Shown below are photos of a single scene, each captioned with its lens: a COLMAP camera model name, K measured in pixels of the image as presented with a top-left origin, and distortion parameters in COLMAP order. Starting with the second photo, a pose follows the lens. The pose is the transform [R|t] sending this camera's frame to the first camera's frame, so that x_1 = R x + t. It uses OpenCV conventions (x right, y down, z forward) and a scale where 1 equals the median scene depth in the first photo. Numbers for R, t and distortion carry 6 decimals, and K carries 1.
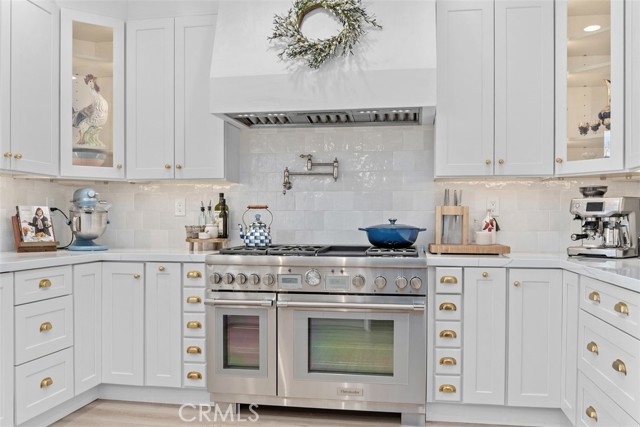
lens RADIAL K [[562.7, 0, 317.9], [0, 562.7, 230.9], [0, 0, 1]] dist [-0.027592, 0.004835]
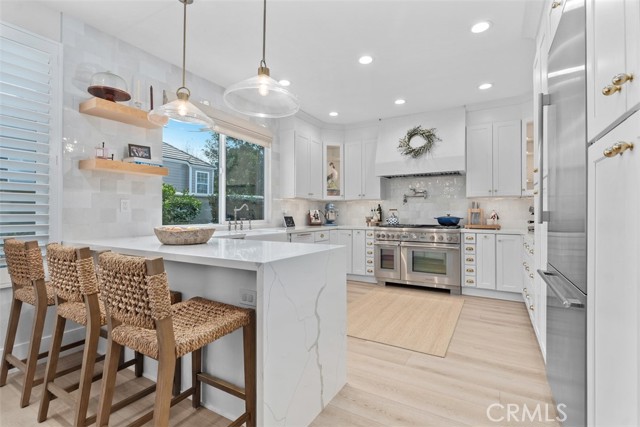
lens RADIAL K [[305.8, 0, 316.6], [0, 305.8, 211.8], [0, 0, 1]] dist [0.011920, -0.000570]
pose [[0.935738, -0.005275, -0.352657, 0.065752], [-0.002552, 0.999761, -0.021726, -0.000623], [0.352687, 0.021230, 0.935500, -0.495526]]
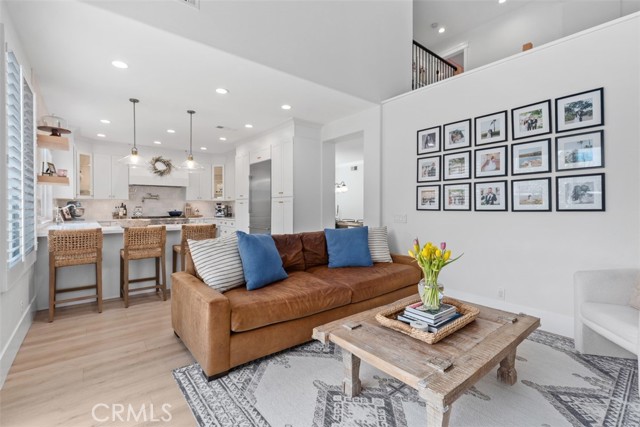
lens RADIAL K [[292.3, 0, 321.0], [0, 292.3, 209.6], [0, 0, 1]] dist [0.010178, -0.000578]
pose [[0.653379, -0.011086, 0.756950, -0.873641], [0.013834, 0.999901, 0.002702, -0.013114], [-0.756905, 0.008706, 0.653467, -1.380364]]
